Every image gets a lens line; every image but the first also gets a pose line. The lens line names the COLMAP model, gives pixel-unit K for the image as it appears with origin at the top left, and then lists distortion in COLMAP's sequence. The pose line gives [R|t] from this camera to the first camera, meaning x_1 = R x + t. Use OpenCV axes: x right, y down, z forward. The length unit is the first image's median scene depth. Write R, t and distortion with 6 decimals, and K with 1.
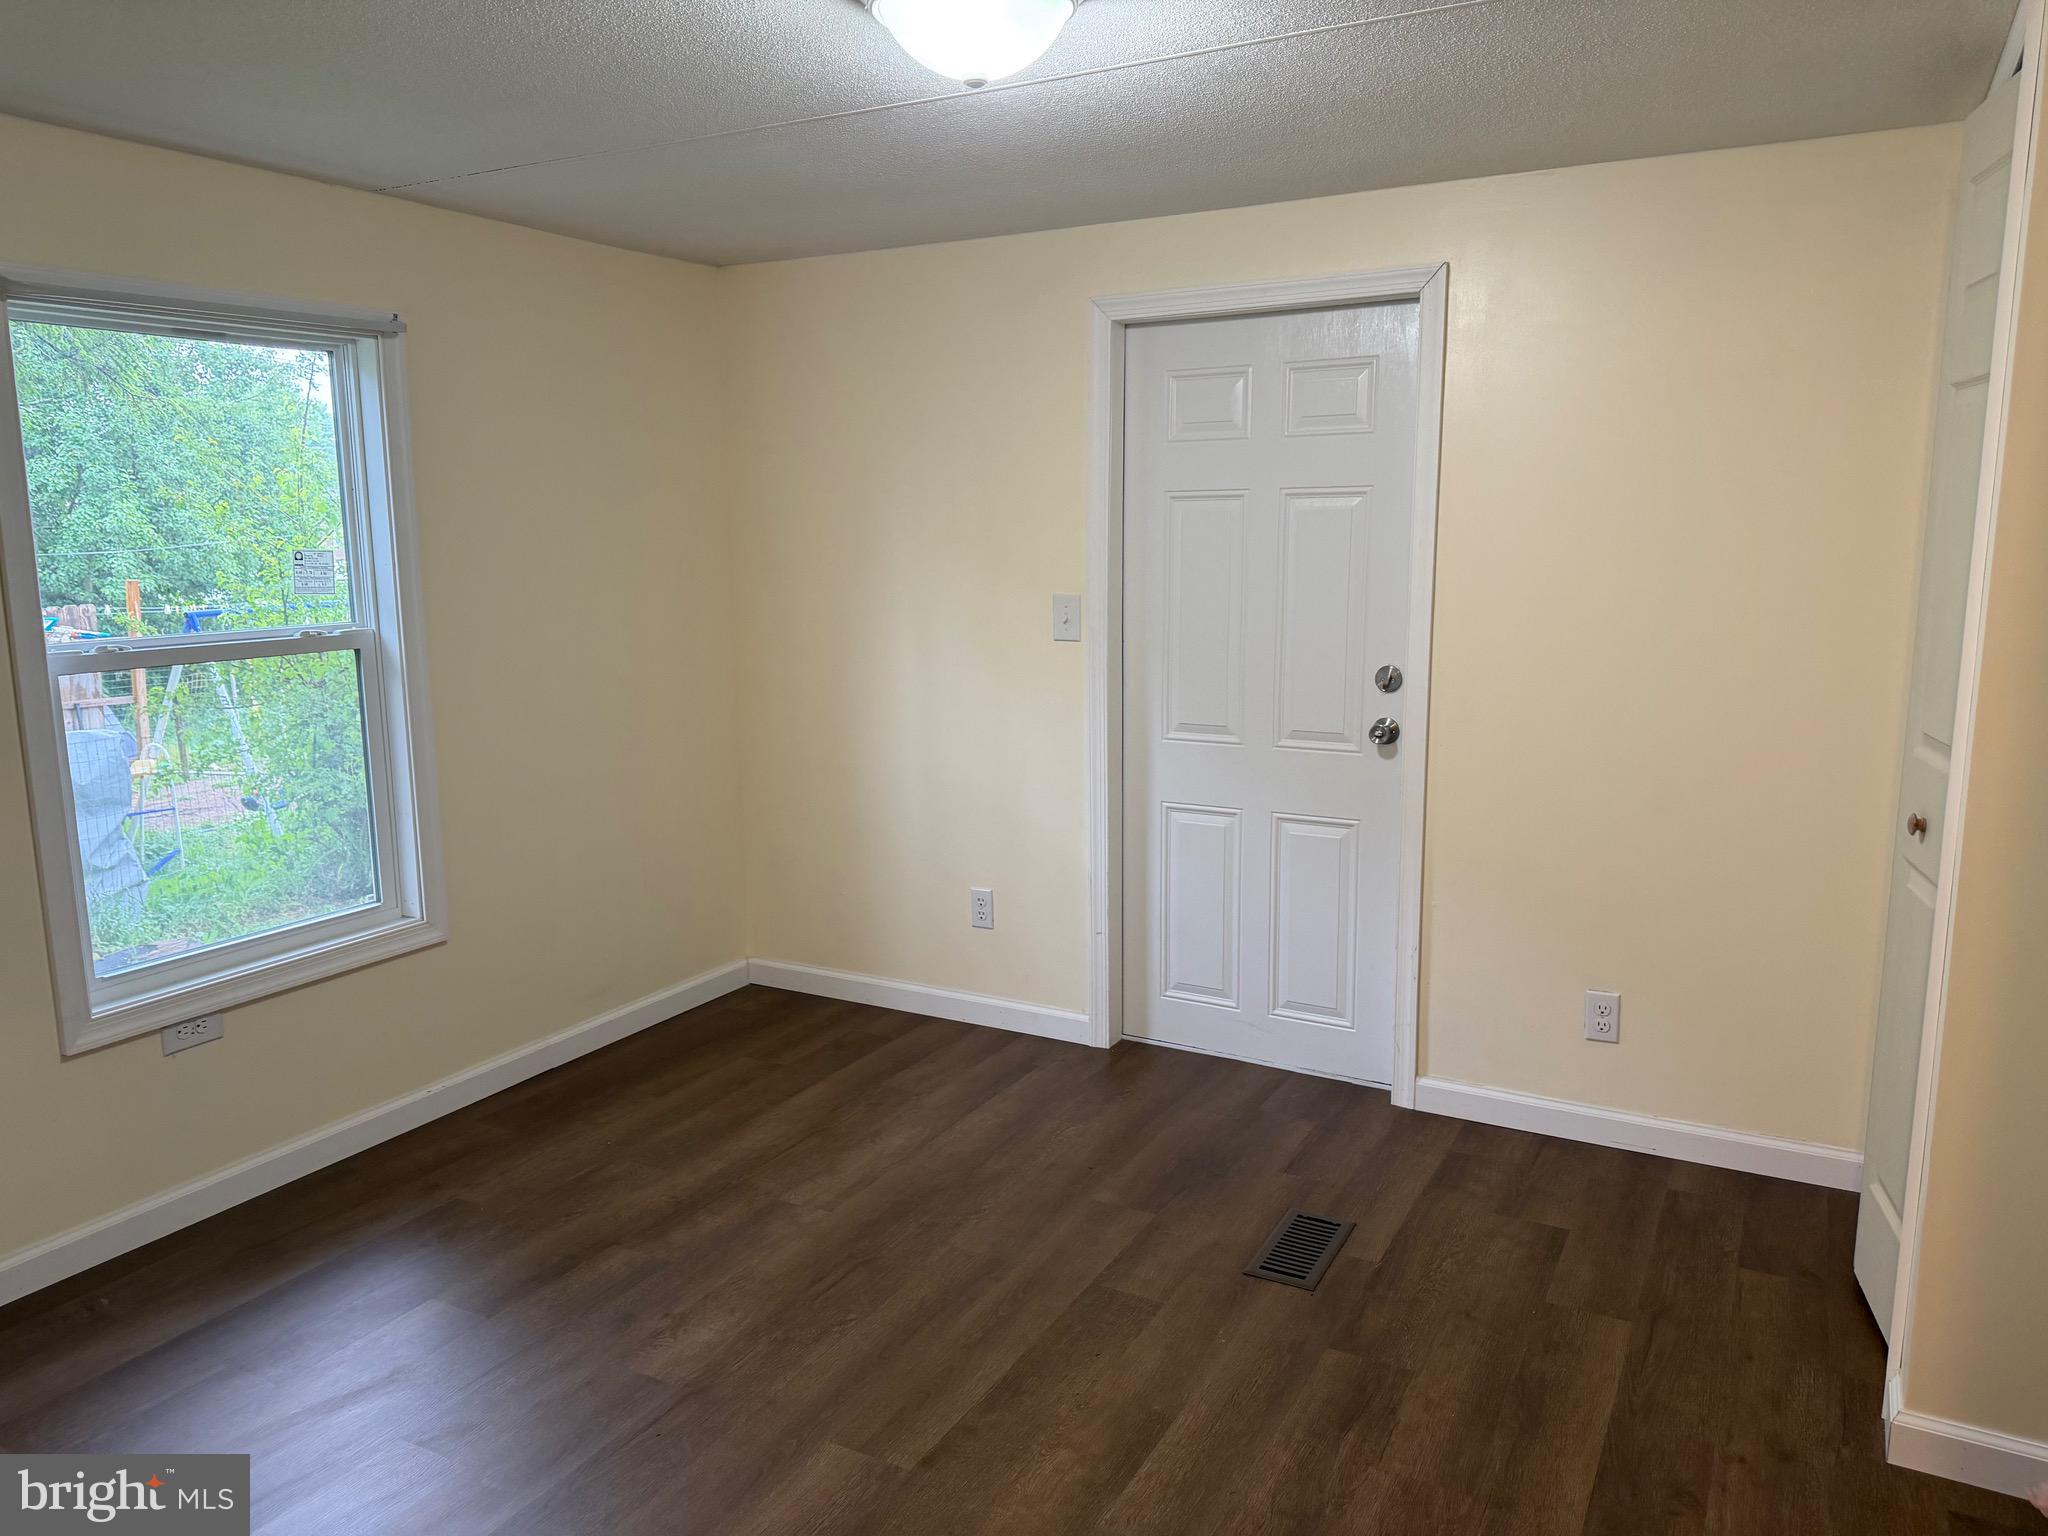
lens RADIAL K [[1441.0, 0, 1033.2], [0, 1441.0, 761.6], [0, 0, 1]] dist [0.119053, -0.177271]
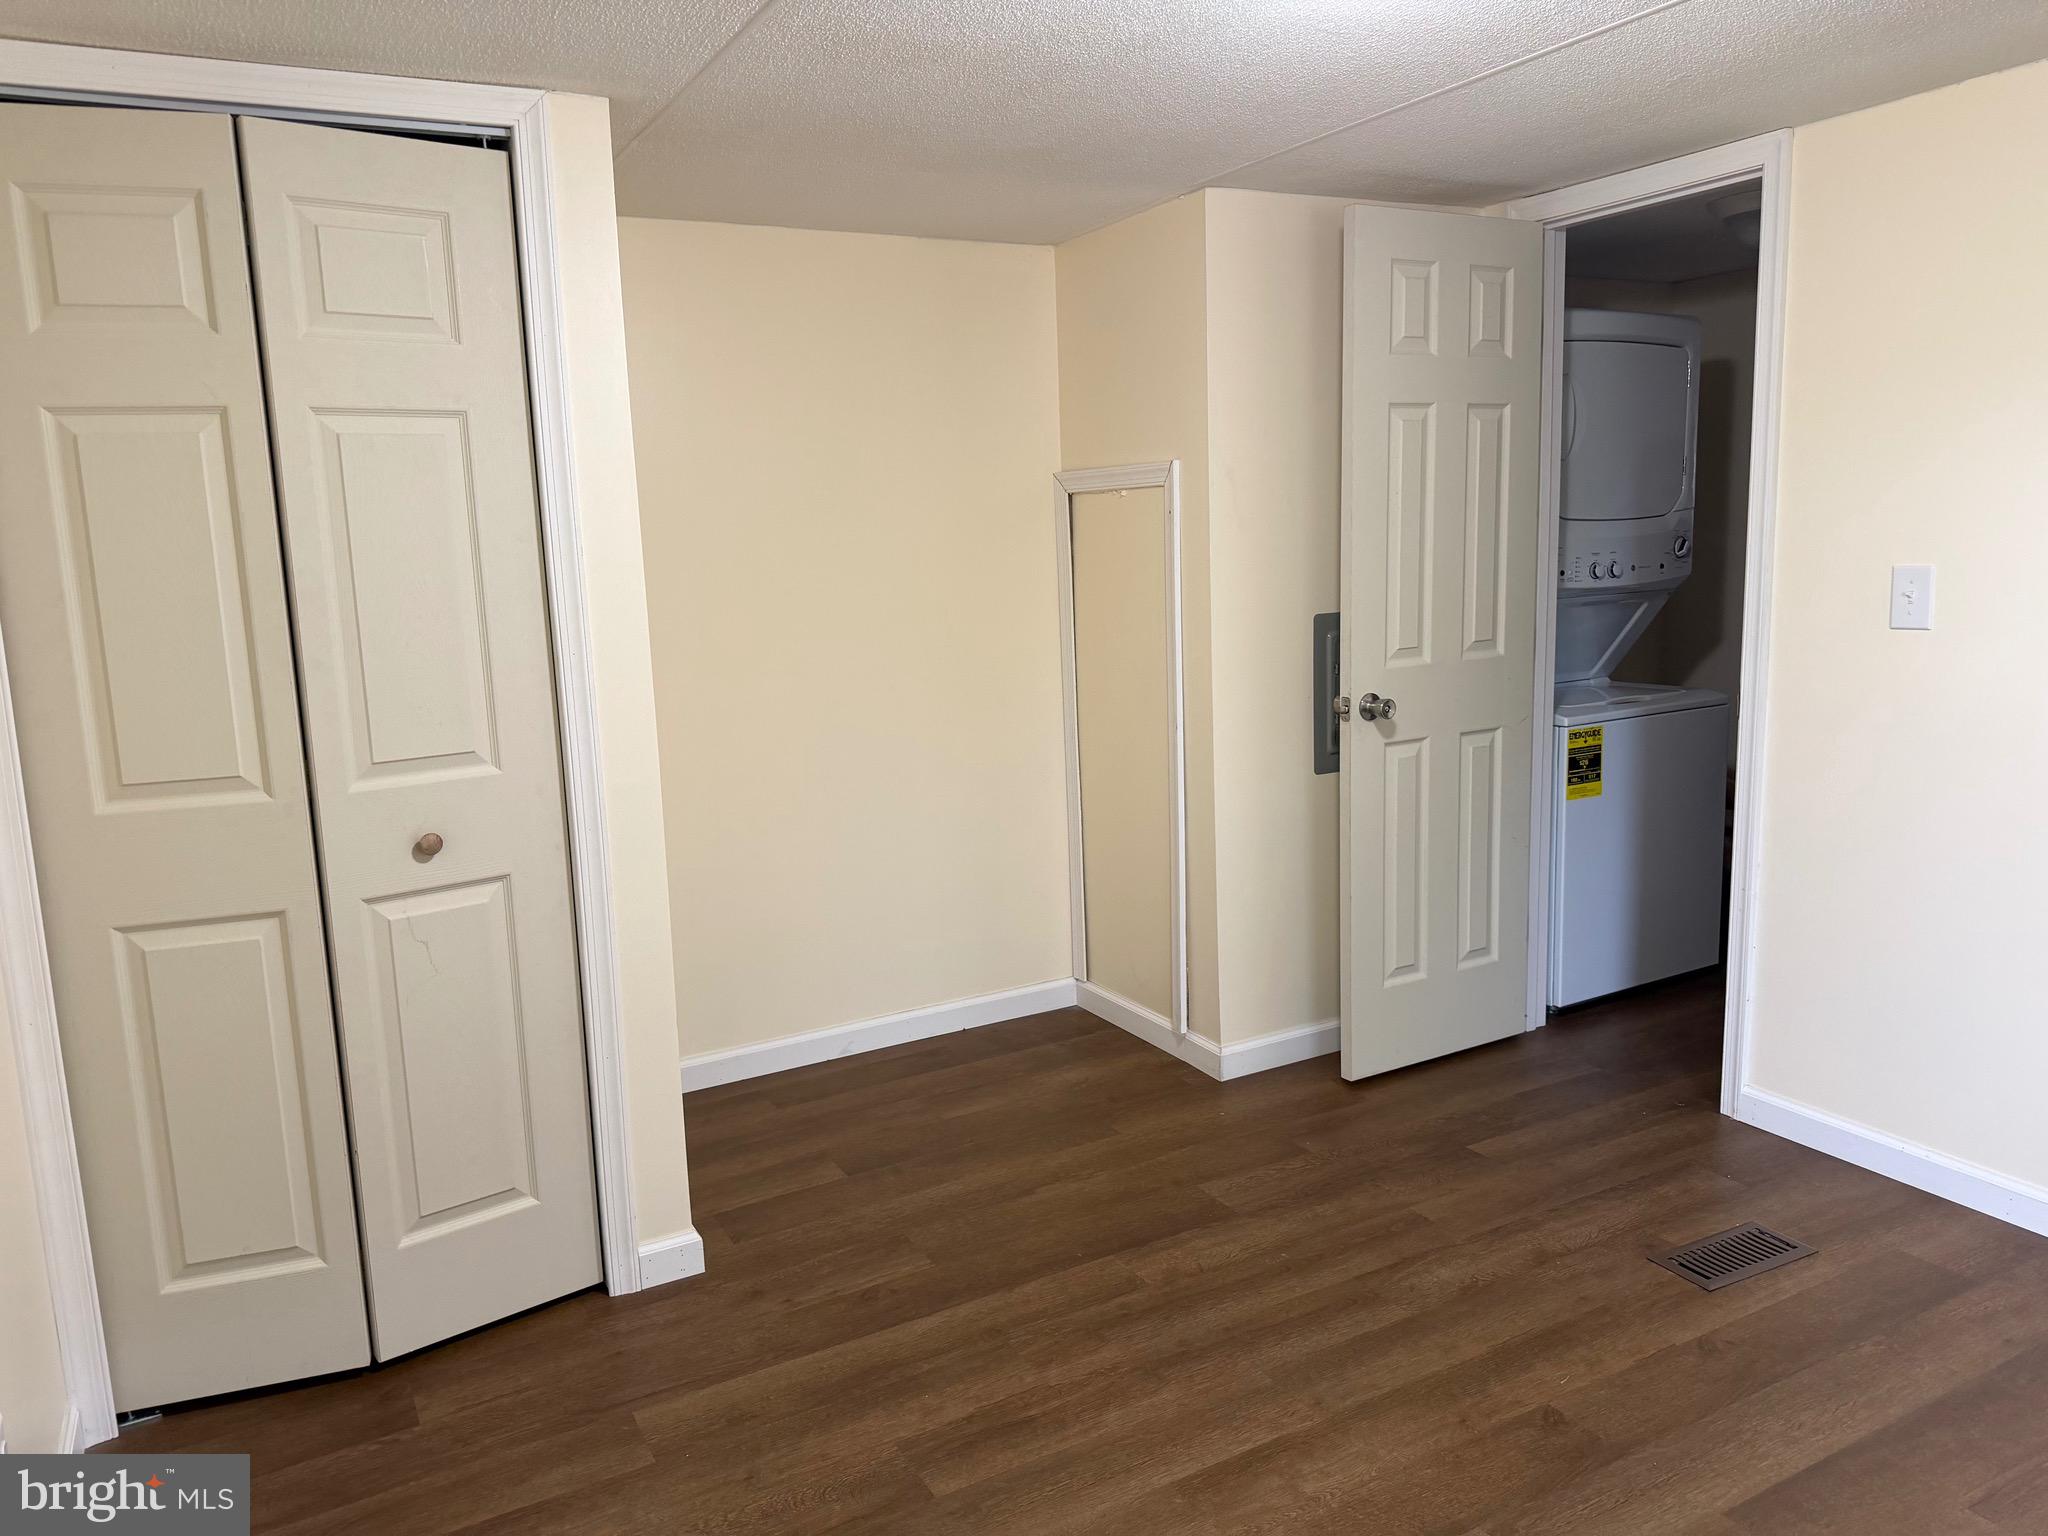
lens RADIAL K [[1441.0, 0, 1033.2], [0, 1441.0, 761.6], [0, 0, 1]] dist [0.119053, -0.177271]
pose [[-0.841522, -0.049937, 0.537910, -0.311169], [0.129898, 0.947801, 0.291205, -0.268172], [-0.524374, 0.314929, -0.791108, 1.671262]]
